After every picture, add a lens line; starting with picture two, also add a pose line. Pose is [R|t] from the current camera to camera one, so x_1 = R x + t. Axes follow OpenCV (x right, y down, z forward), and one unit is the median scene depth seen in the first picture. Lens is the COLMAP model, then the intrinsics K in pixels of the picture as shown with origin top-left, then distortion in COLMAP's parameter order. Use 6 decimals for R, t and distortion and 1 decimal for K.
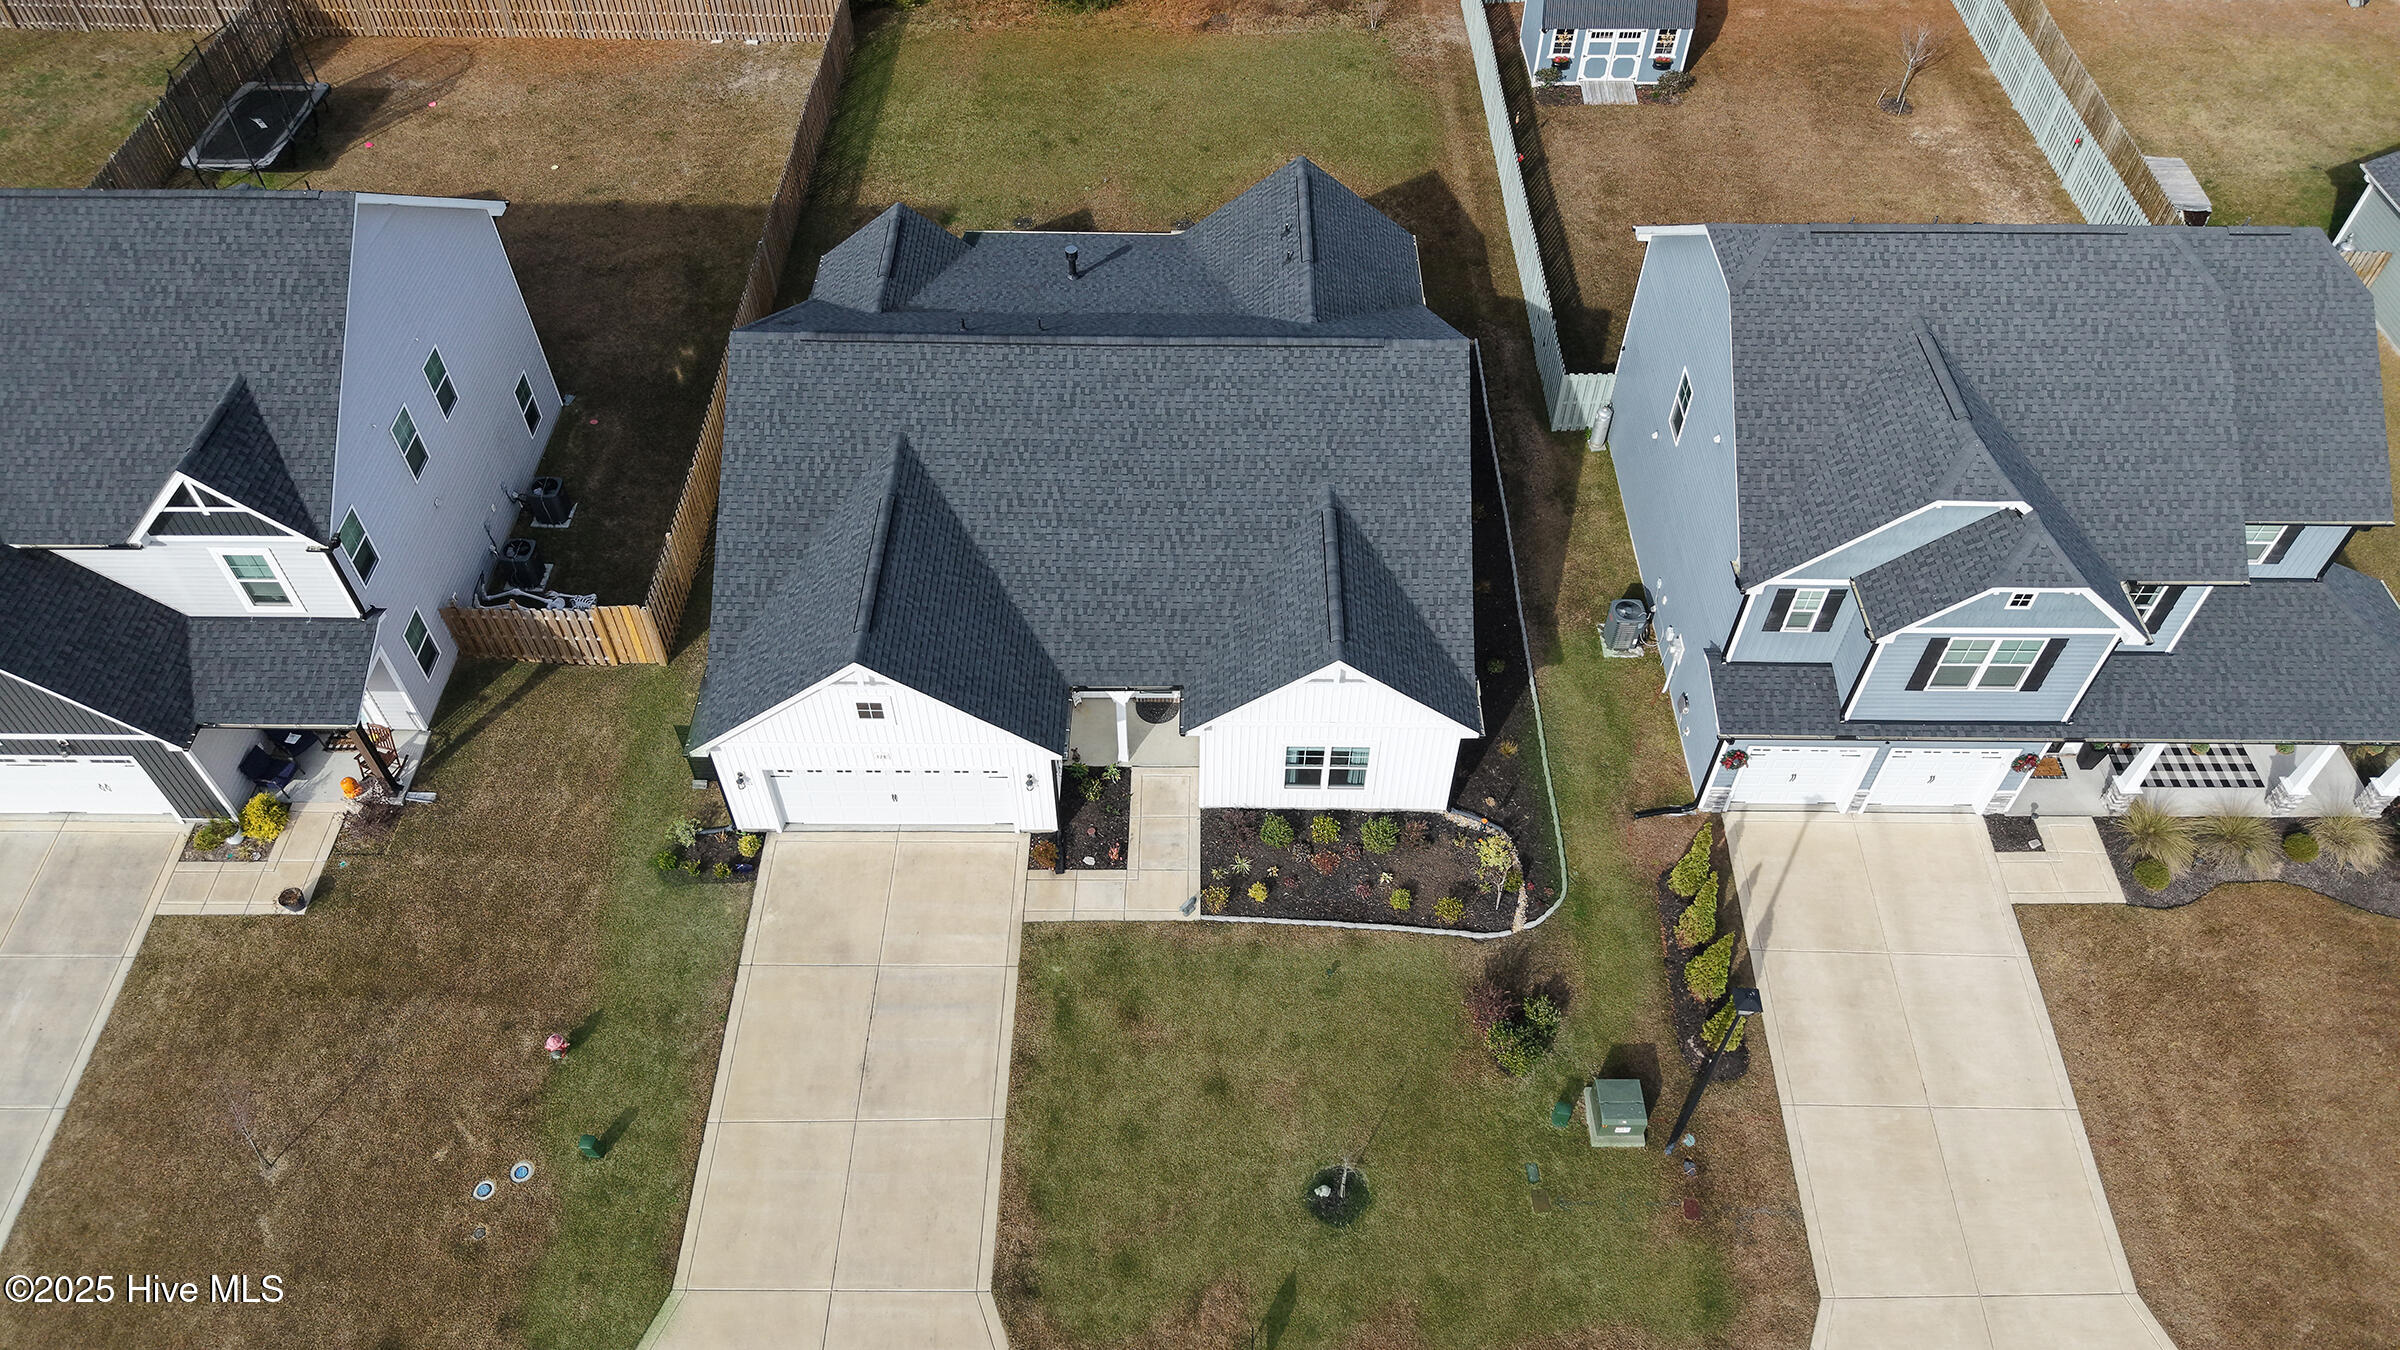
lens RADIAL K [[1608.9, 0, 1187.2], [0, 1608.9, 680.5], [0, 0, 1]] dist [0.036367, -0.022001]
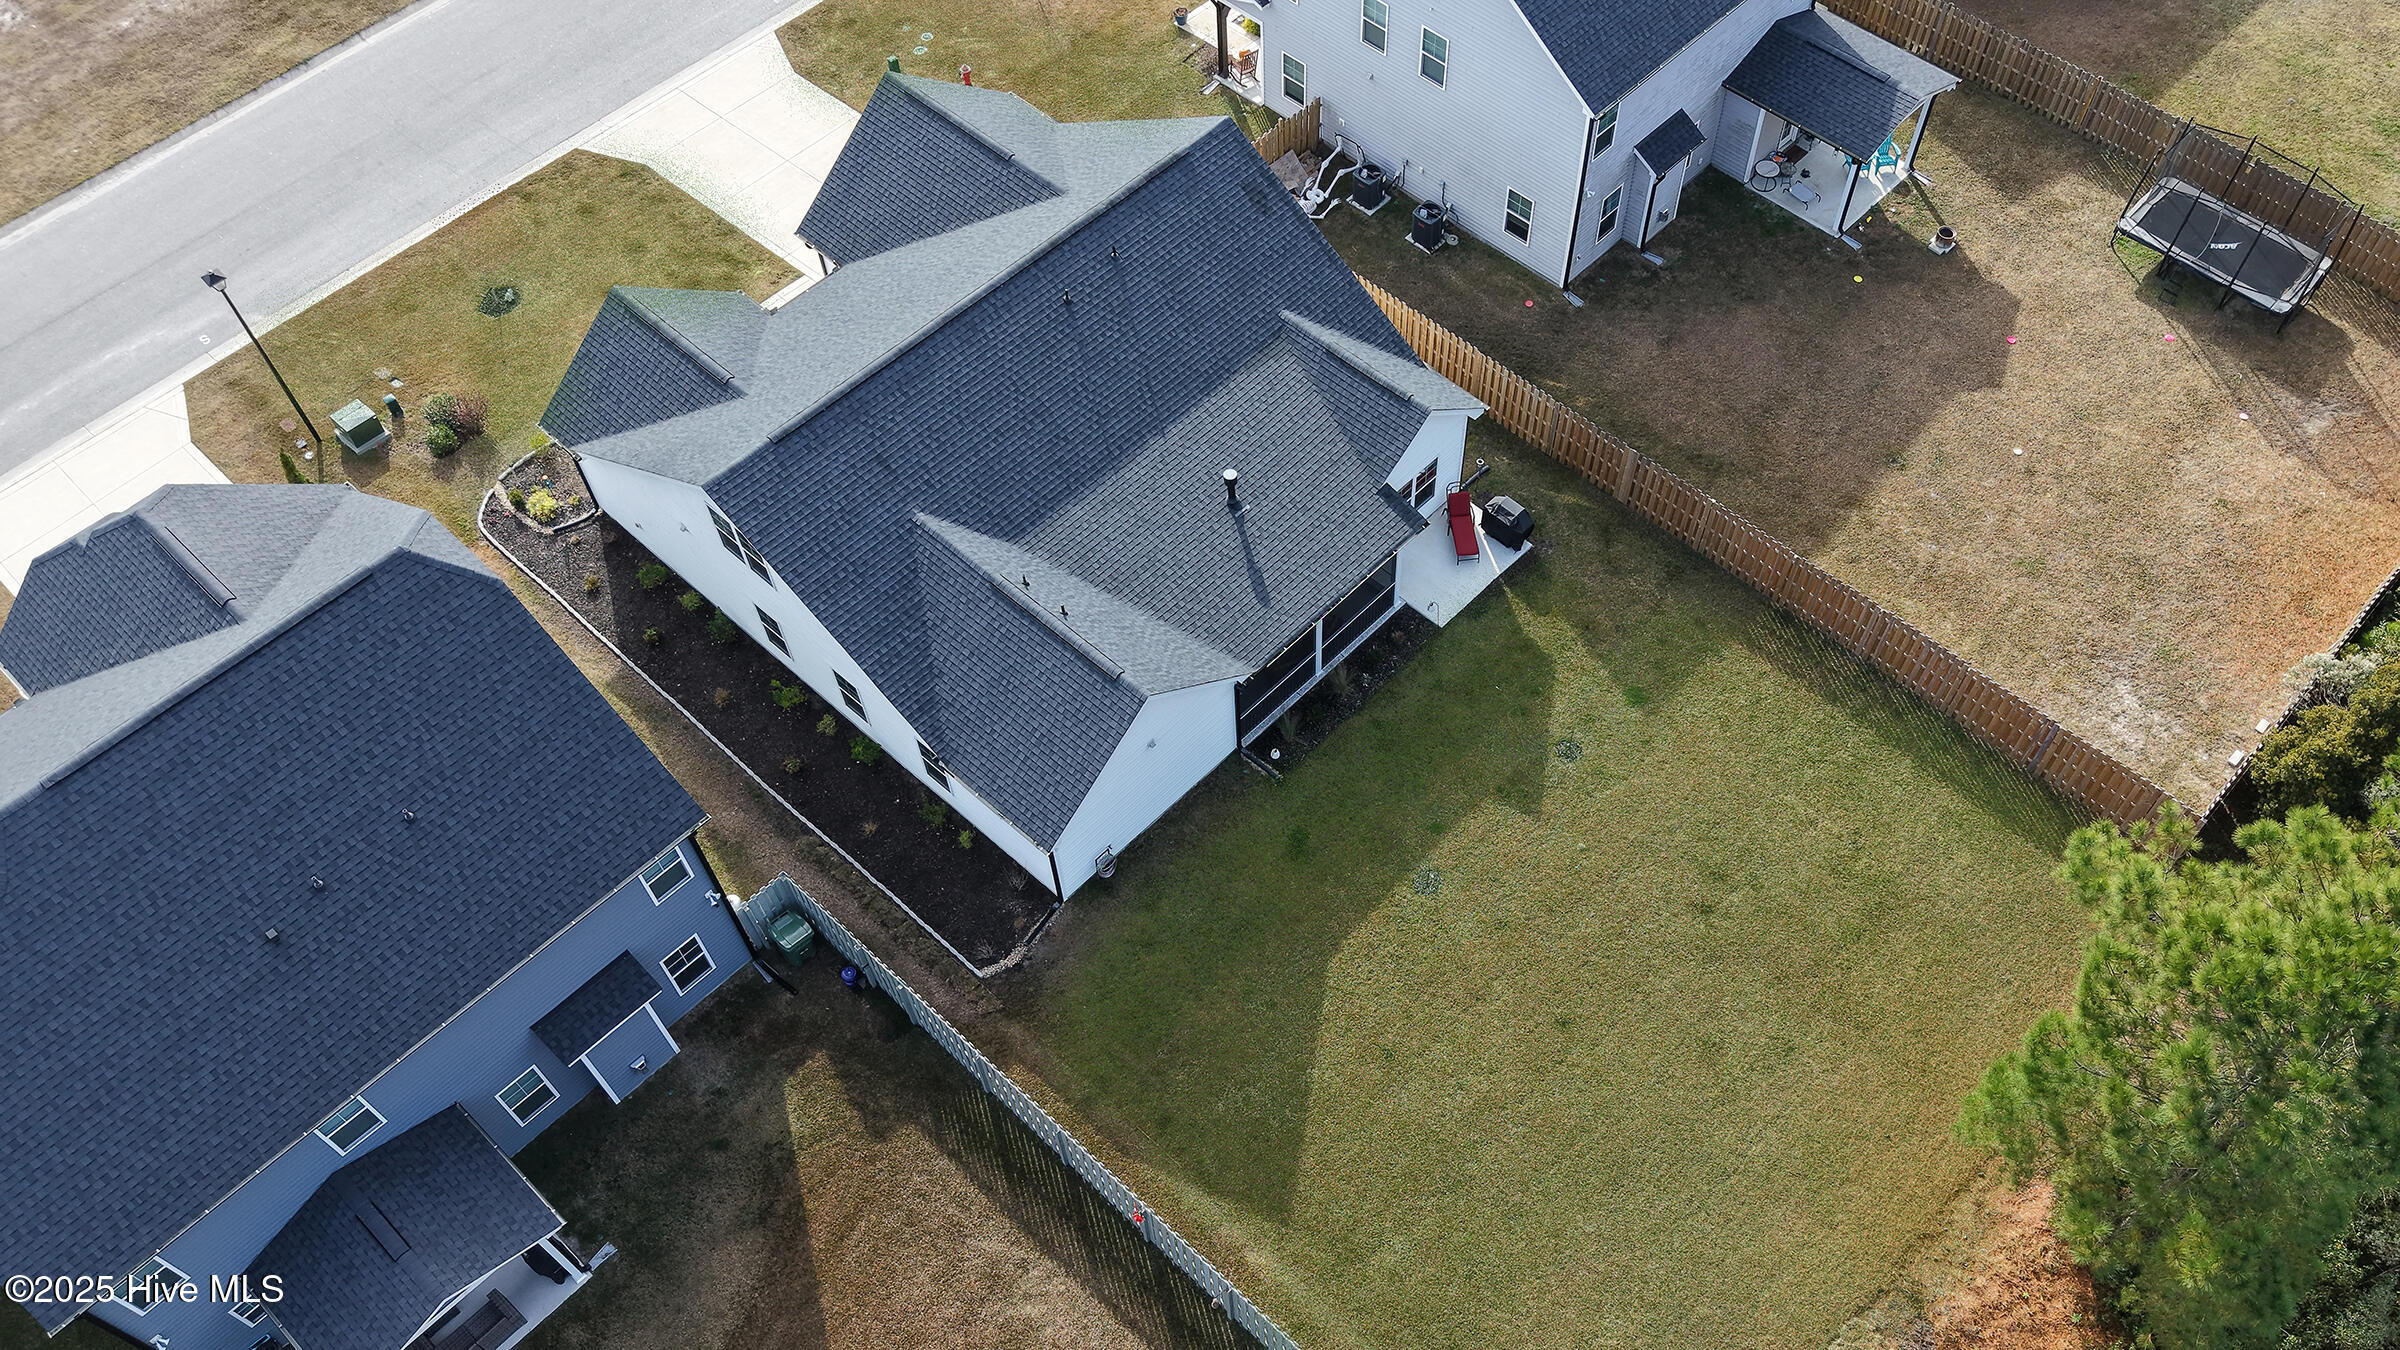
lens RADIAL K [[1846.2, 0, 1297.6], [0, 1846.2, 779.1], [0, 0, 1]] dist [0.020499, -0.016975]
pose [[-0.664429, 0.632258, -0.398477, 0.508624], [-0.567567, -0.080004, 0.819431, -1.388594], [0.486212, 0.770616, 0.412006, 0.890019]]
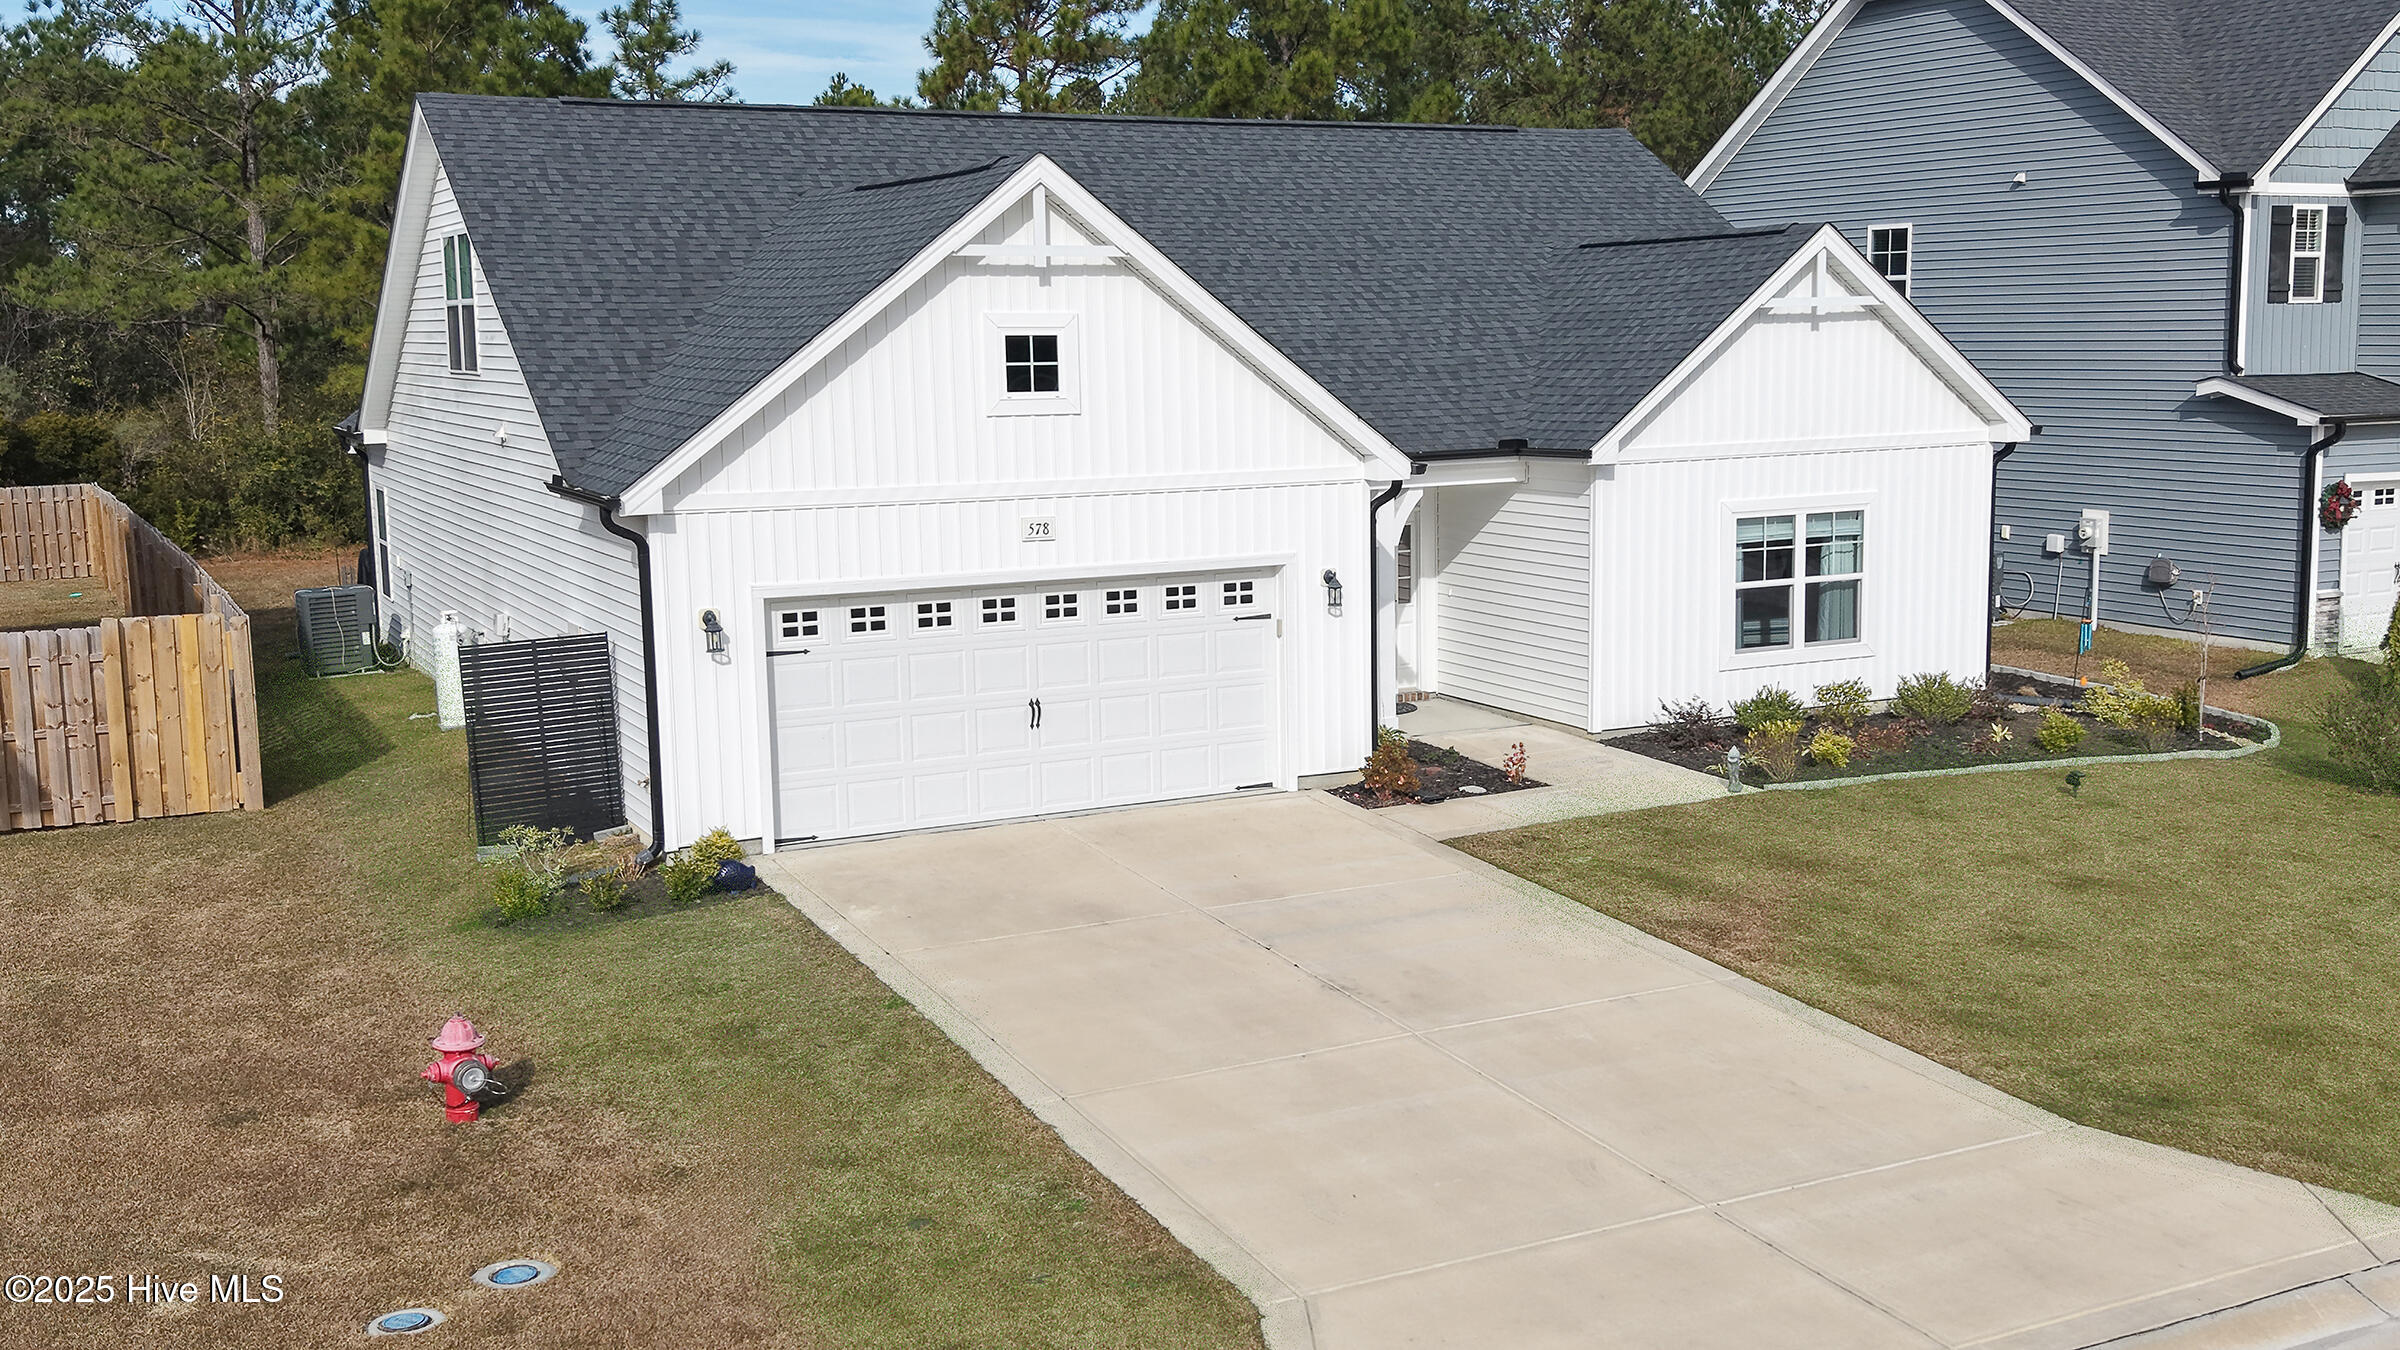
lens RADIAL K [[2436.0, 0, 1255.5], [0, 2436.0, 661.0], [0, 0, 1]] dist [0.040614, 0.000000]
pose [[0.883391, -0.079629, 0.461822, -0.439476], [0.363617, 0.738142, -0.568268, 0.464411], [-0.295639, 0.669930, 0.681022, 0.546263]]
